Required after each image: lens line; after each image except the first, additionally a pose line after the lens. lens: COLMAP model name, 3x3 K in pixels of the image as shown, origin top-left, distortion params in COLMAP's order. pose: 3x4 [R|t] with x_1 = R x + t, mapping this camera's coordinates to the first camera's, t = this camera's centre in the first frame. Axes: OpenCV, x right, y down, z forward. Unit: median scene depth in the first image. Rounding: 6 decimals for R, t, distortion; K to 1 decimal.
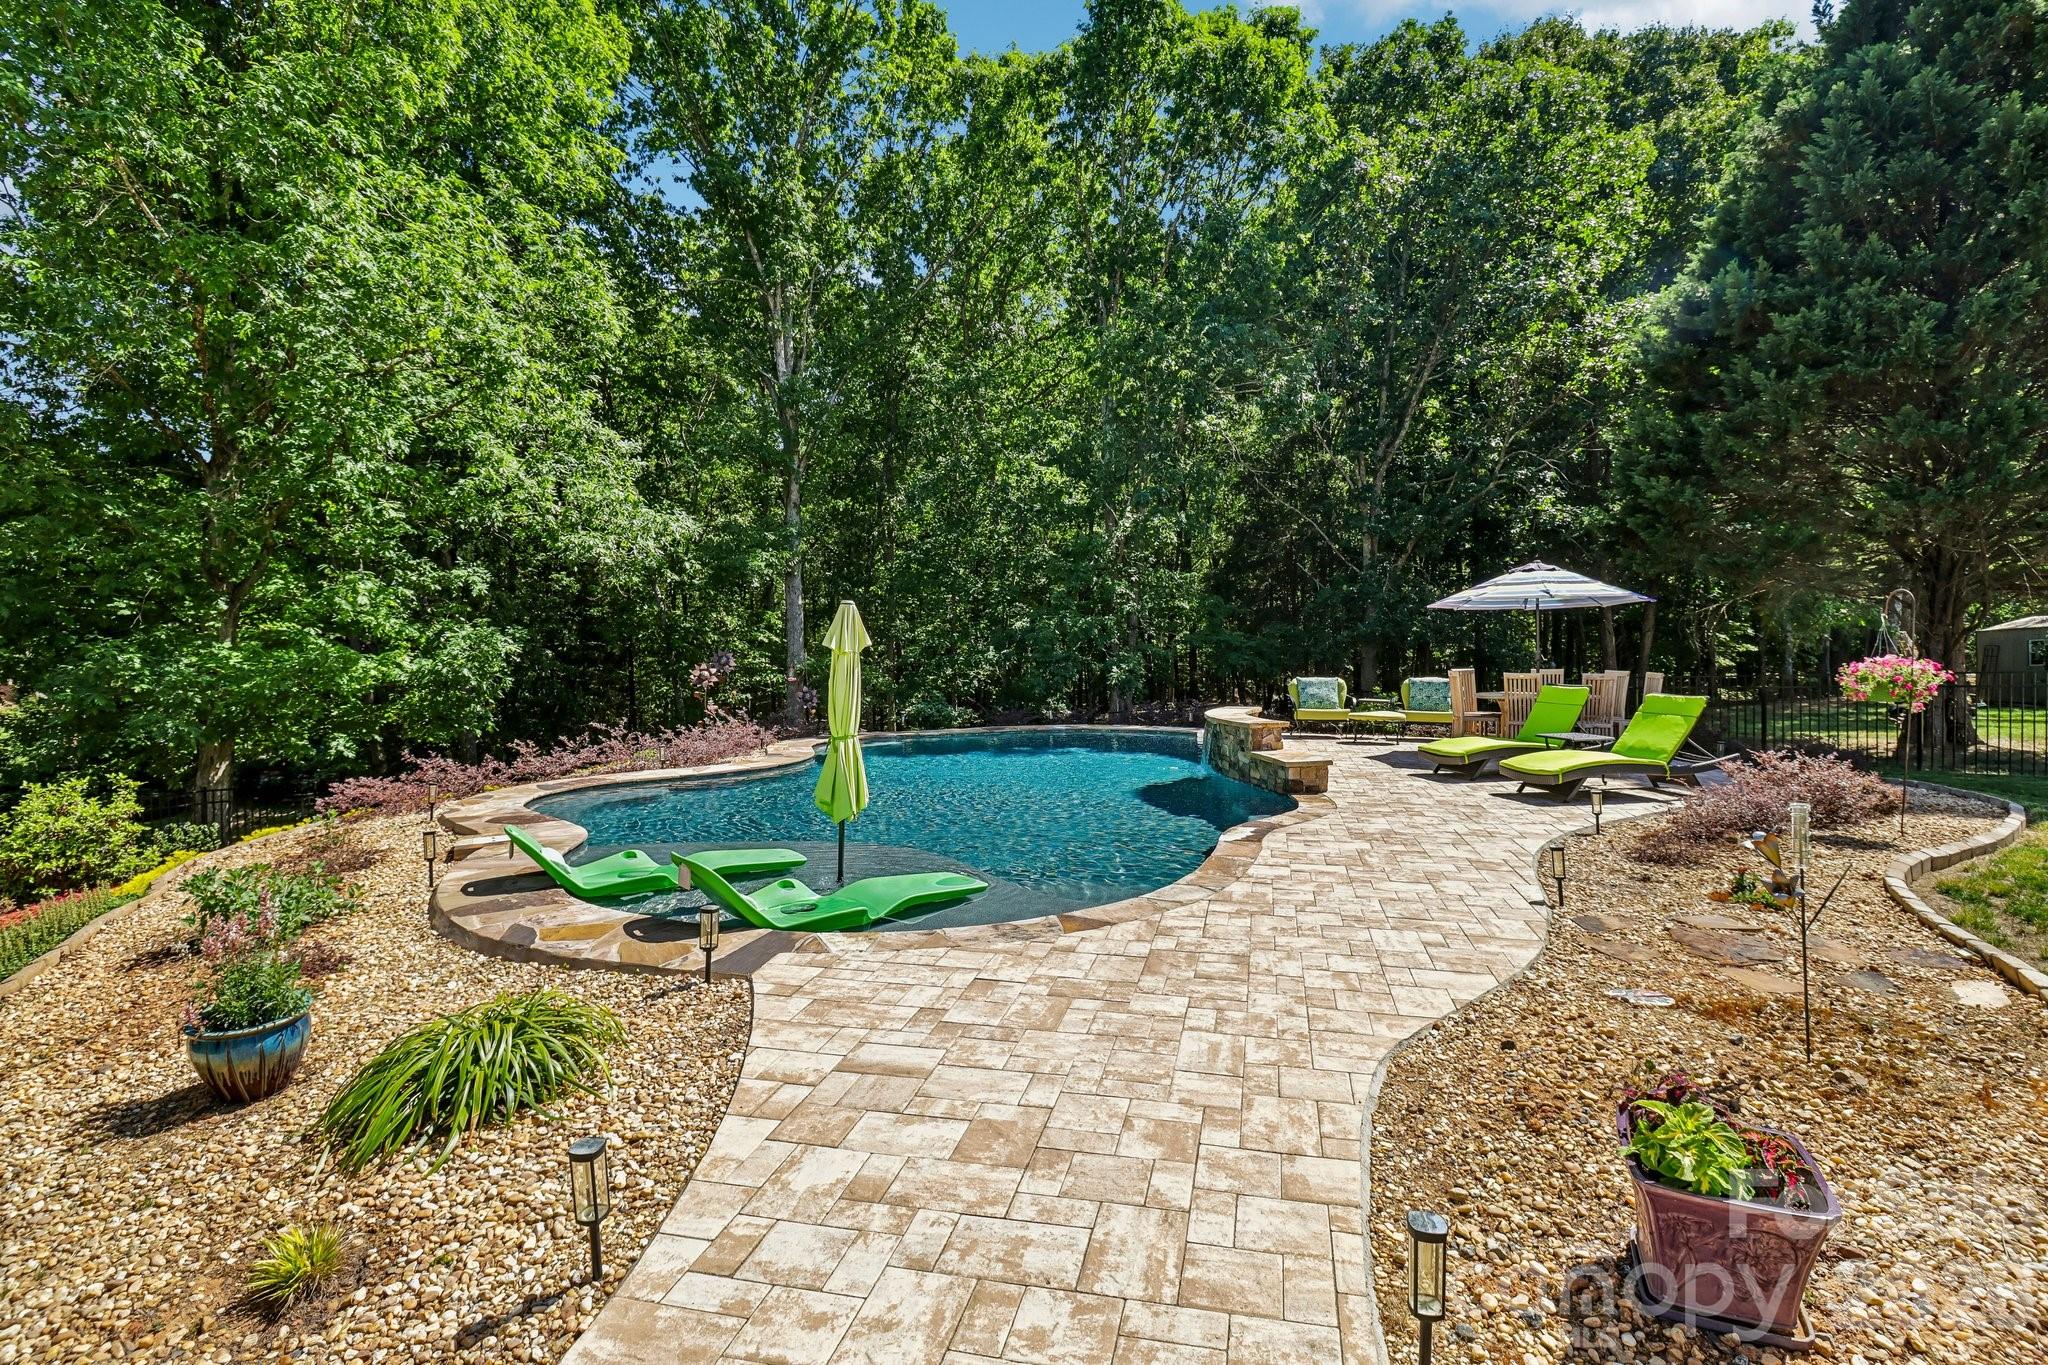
lens RADIAL K [[990.1, 0, 1027.7], [0, 990.1, 651.0], [0, 0, 1]] dist [-0.000628, -0.000101]
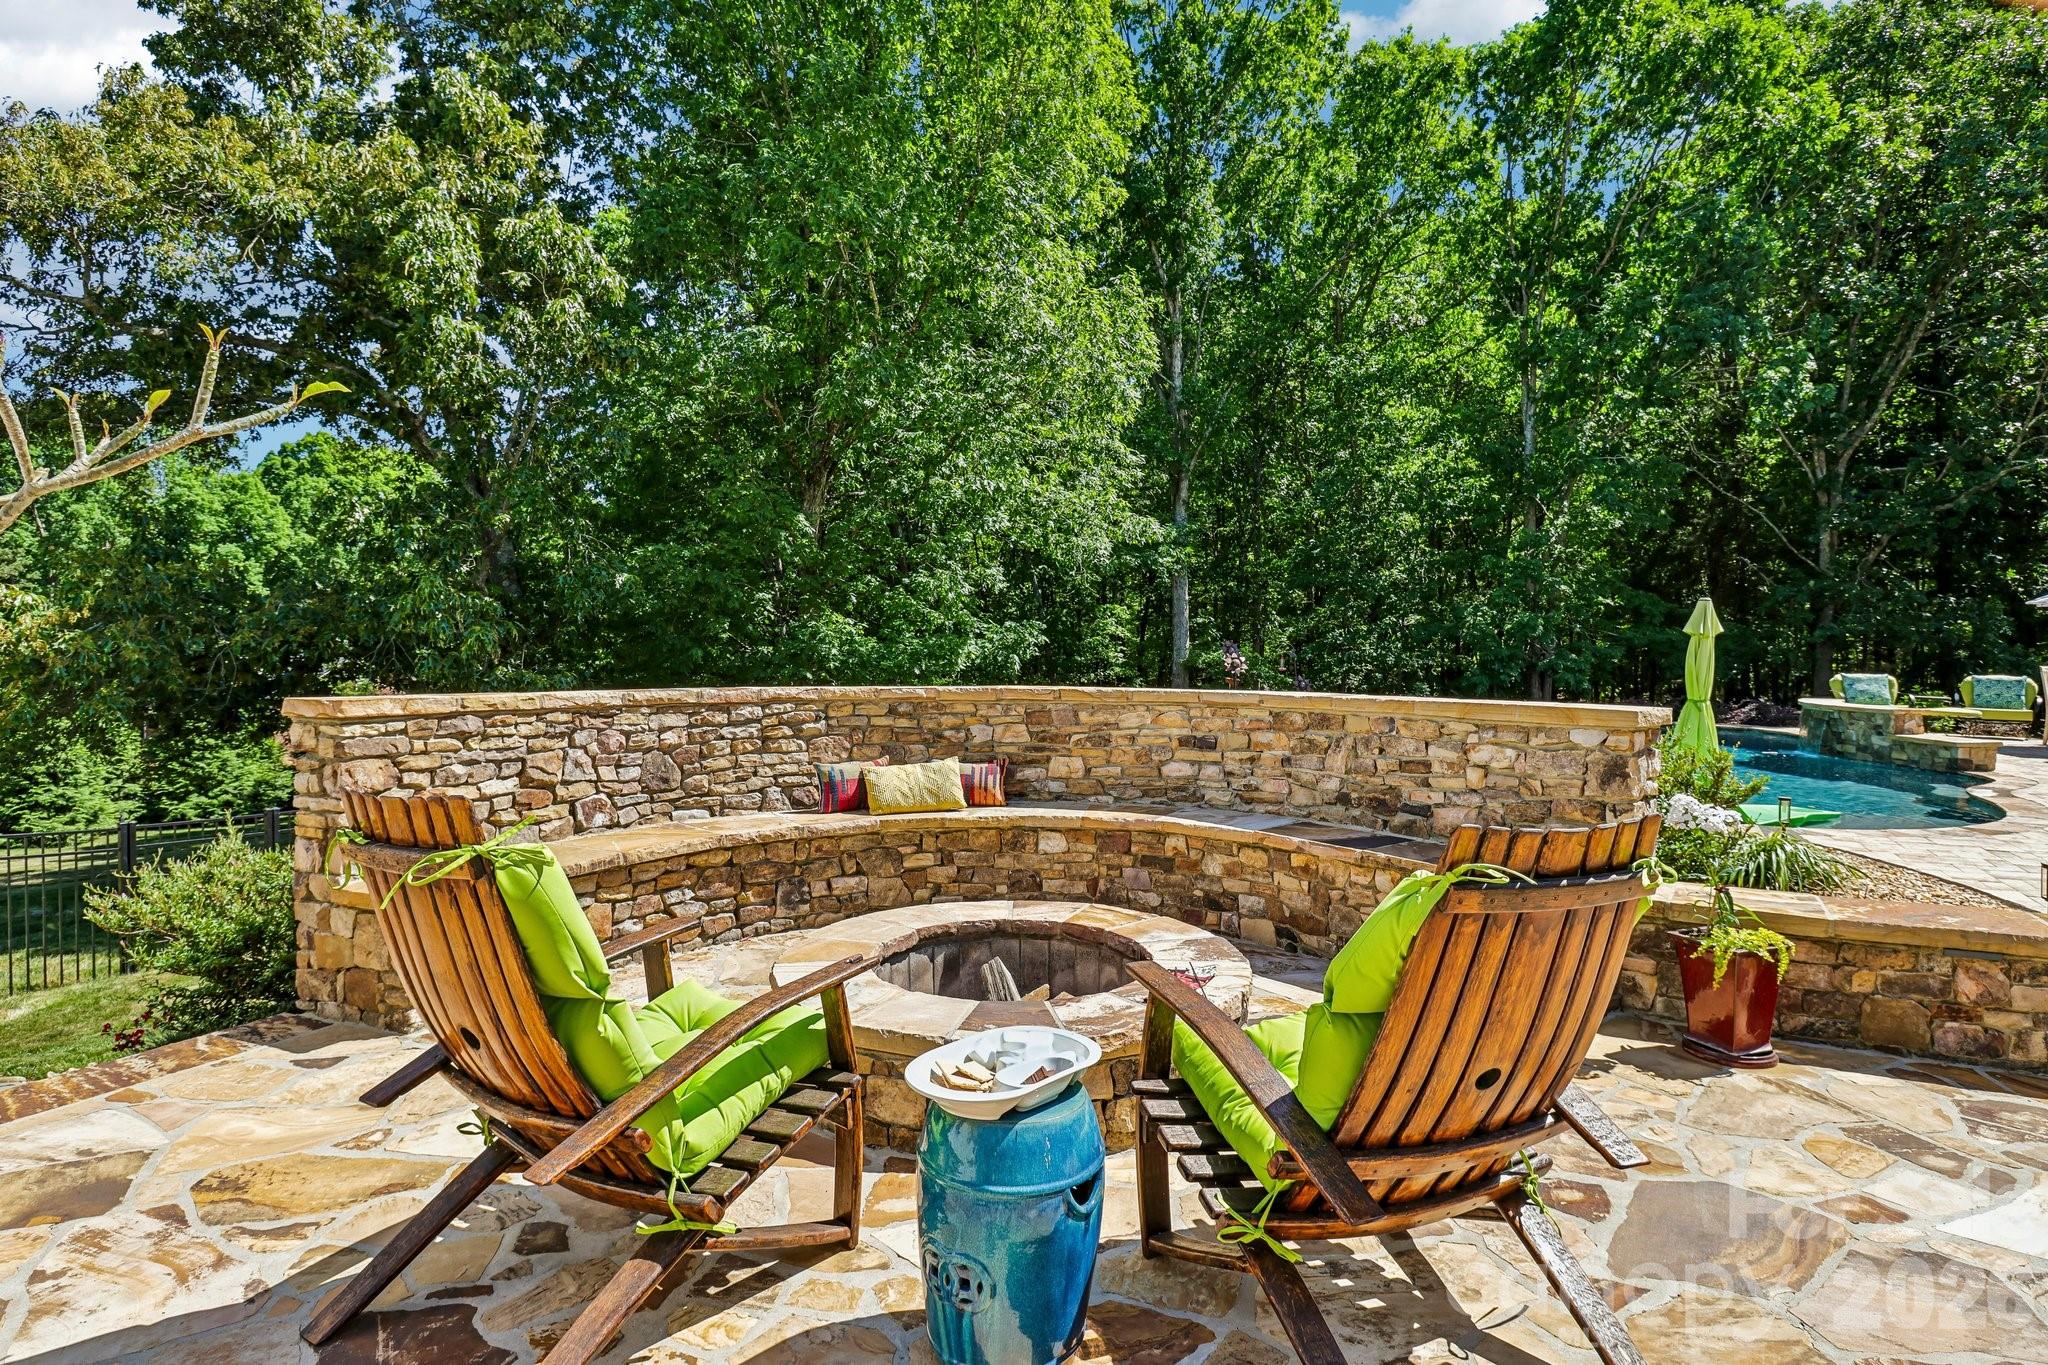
lens RADIAL K [[1069.6, 0, 1034.1], [0, 1069.6, 654.0], [0, 0, 1]] dist [0.006043, -0.014225]
pose [[0.978104, 0.014511, -0.207612, -0.277232], [-0.013282, 0.999885, 0.007314, 0.009002], [0.207694, -0.004397, 0.978184, -0.214419]]
